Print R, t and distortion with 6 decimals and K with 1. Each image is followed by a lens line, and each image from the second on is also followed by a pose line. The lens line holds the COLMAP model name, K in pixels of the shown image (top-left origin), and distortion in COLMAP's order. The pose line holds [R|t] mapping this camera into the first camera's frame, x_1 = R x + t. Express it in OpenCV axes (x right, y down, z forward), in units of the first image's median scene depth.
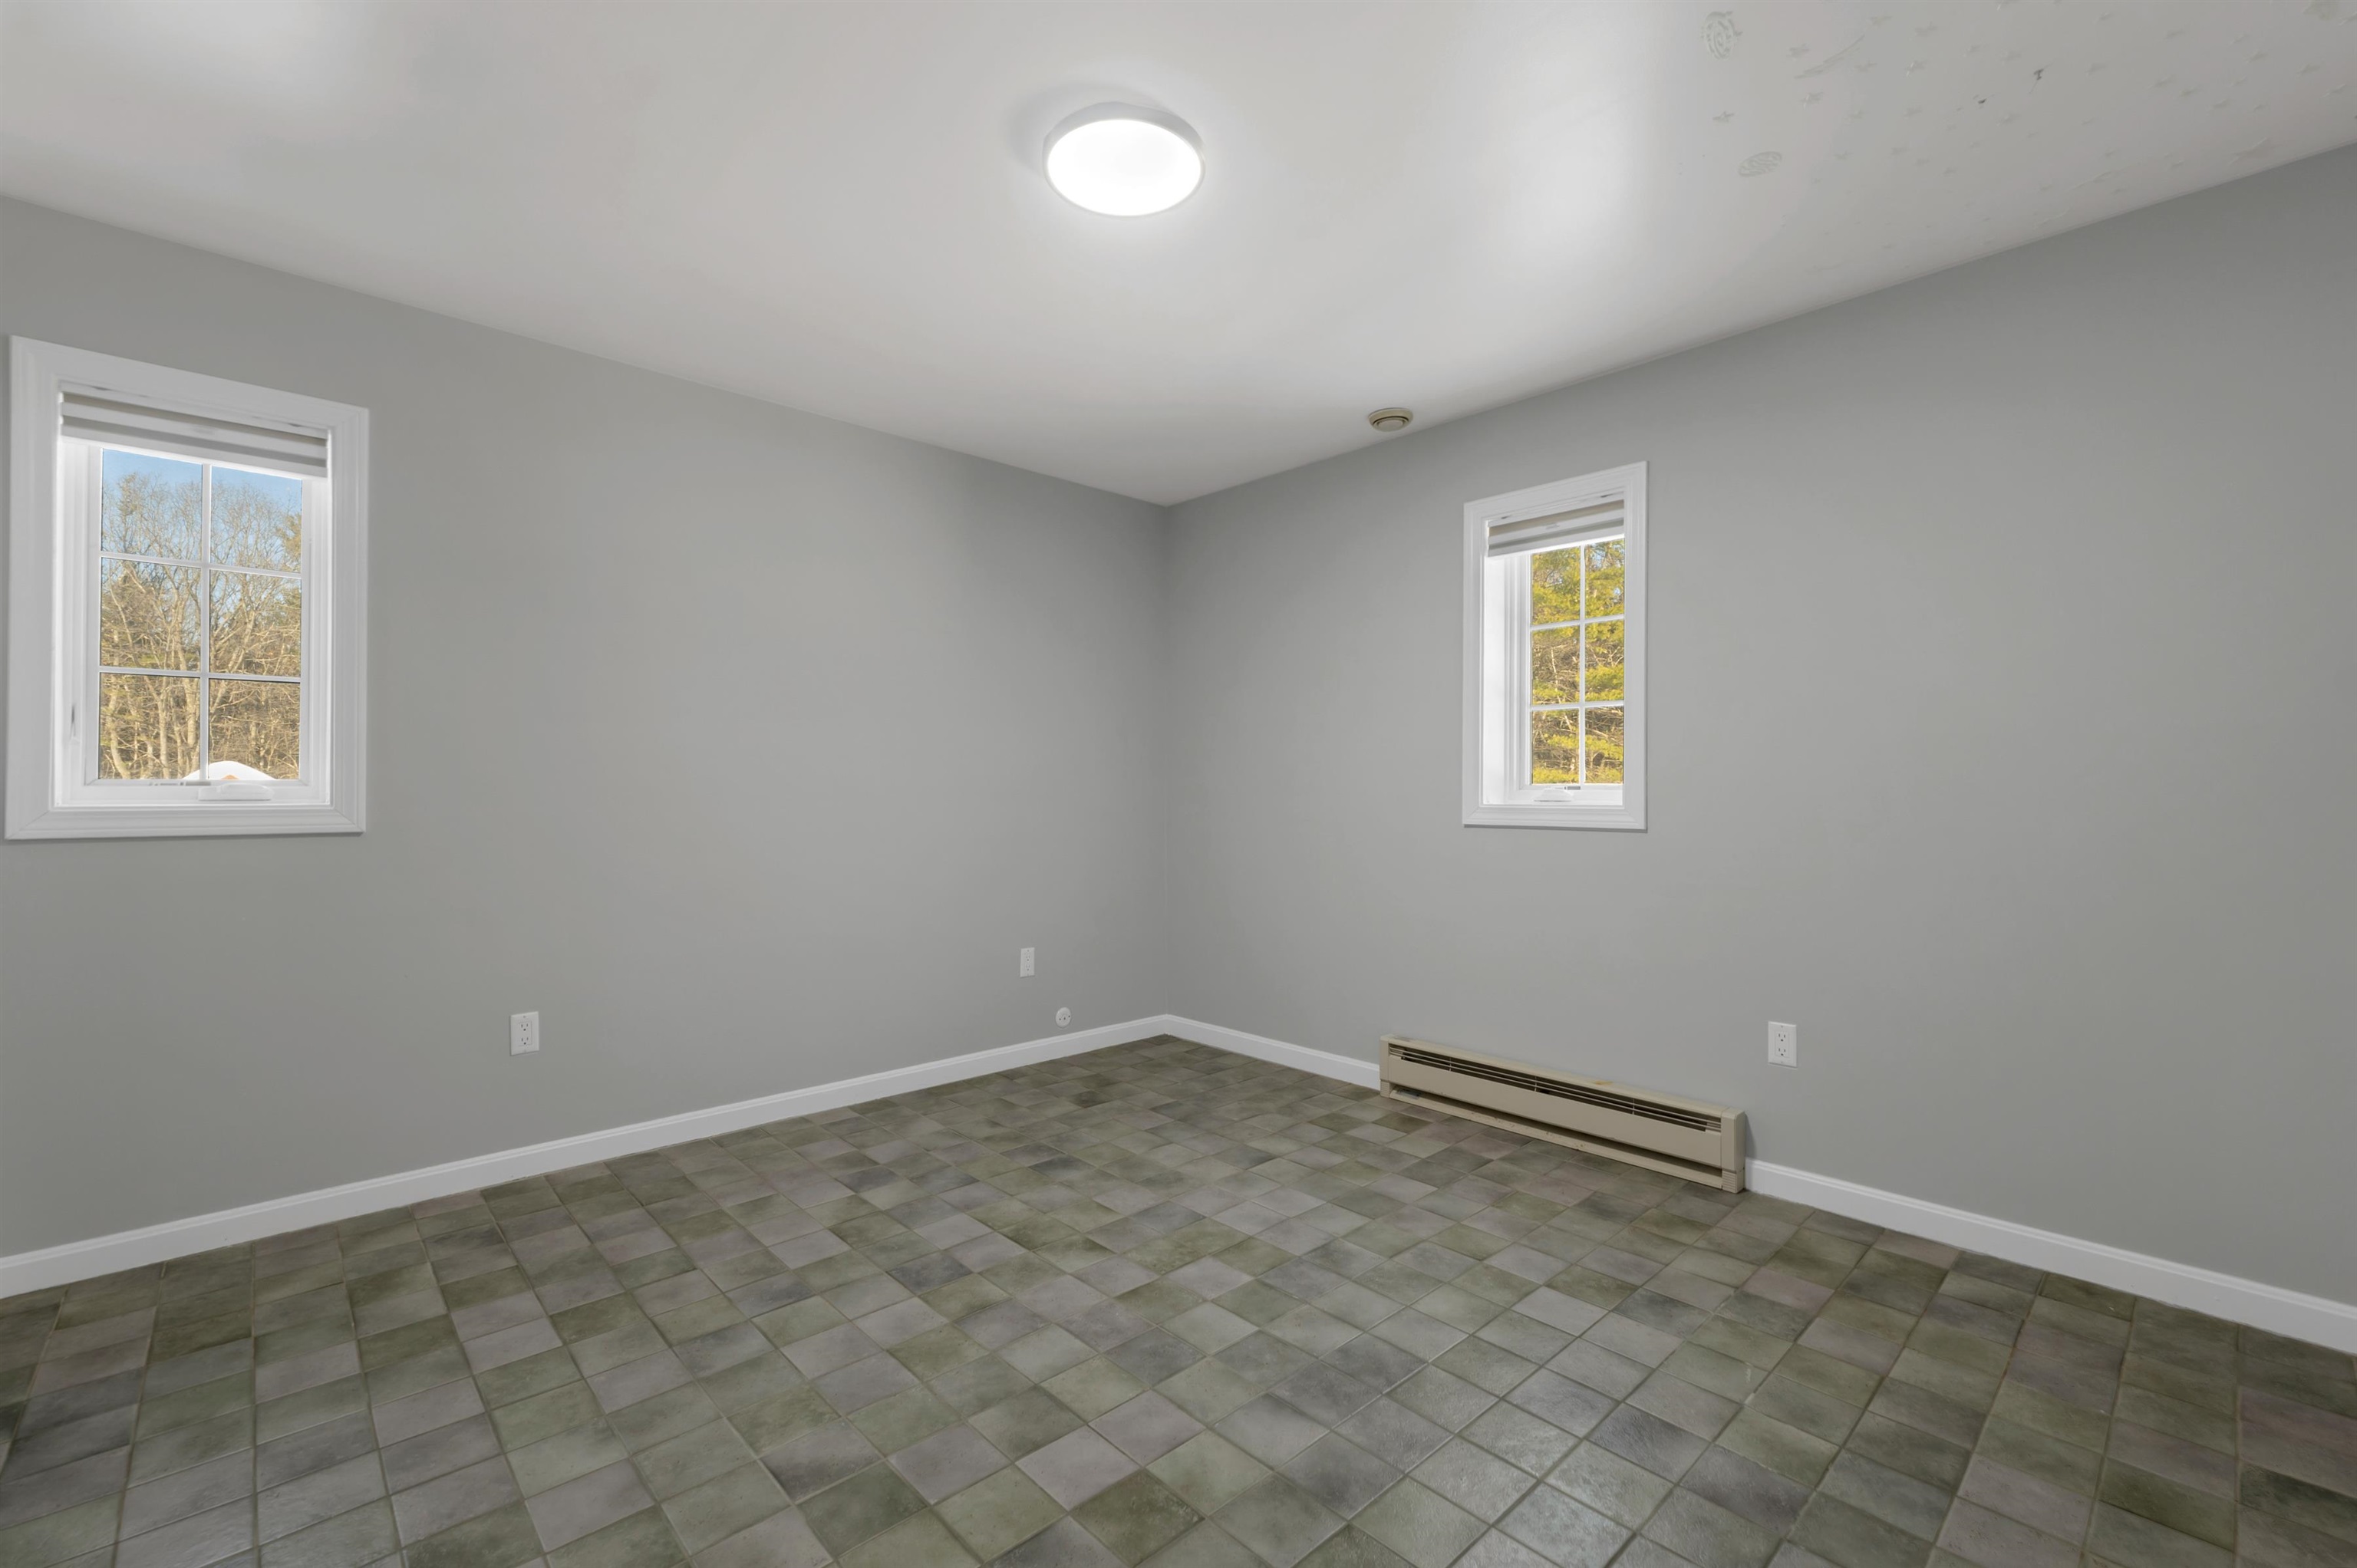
lens RADIAL K [[1008.9, 0, 1178.5], [0, 1008.9, 784.0], [0, 0, 1]] dist [0.003384, 0.000049]
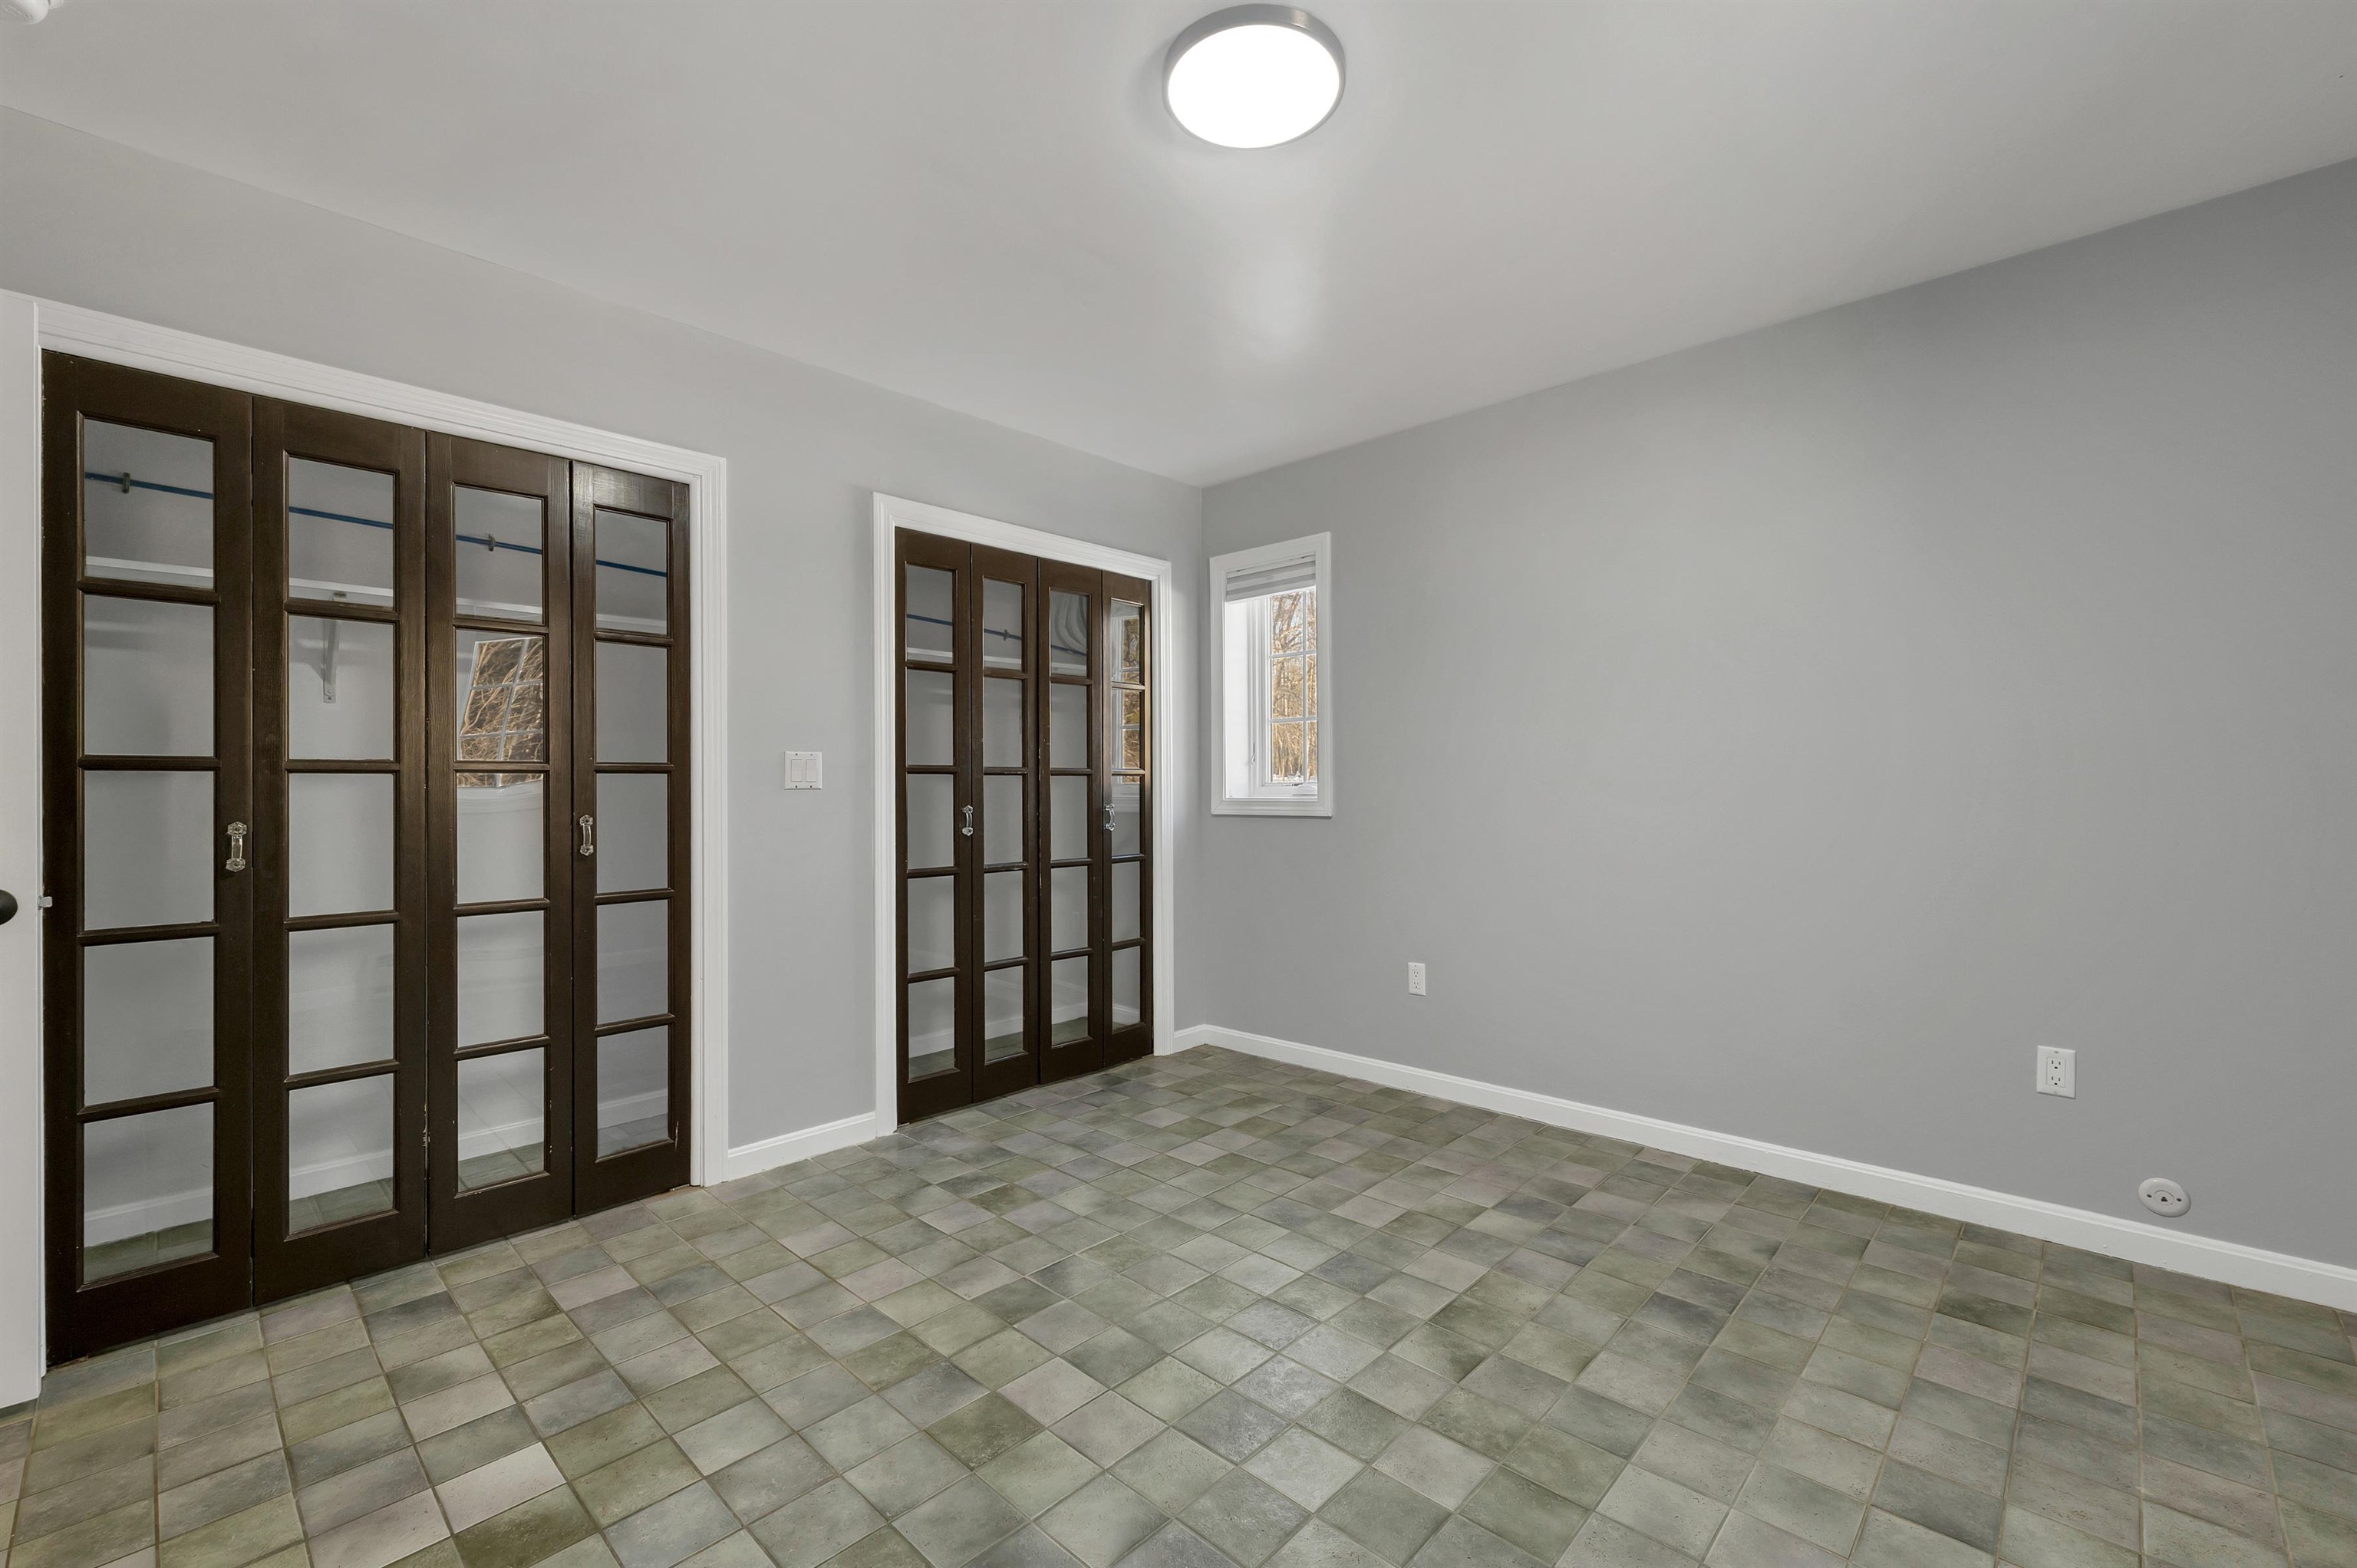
lens RADIAL K [[1008.9, 0, 1178.5], [0, 1008.9, 784.0], [0, 0, 1]] dist [0.003384, 0.000049]
pose [[0.038201, -0.005714, -0.999254, 0.667949], [0.012946, 0.999903, -0.005223, 0.005033], [0.999186, -0.012736, 0.038272, 0.715408]]
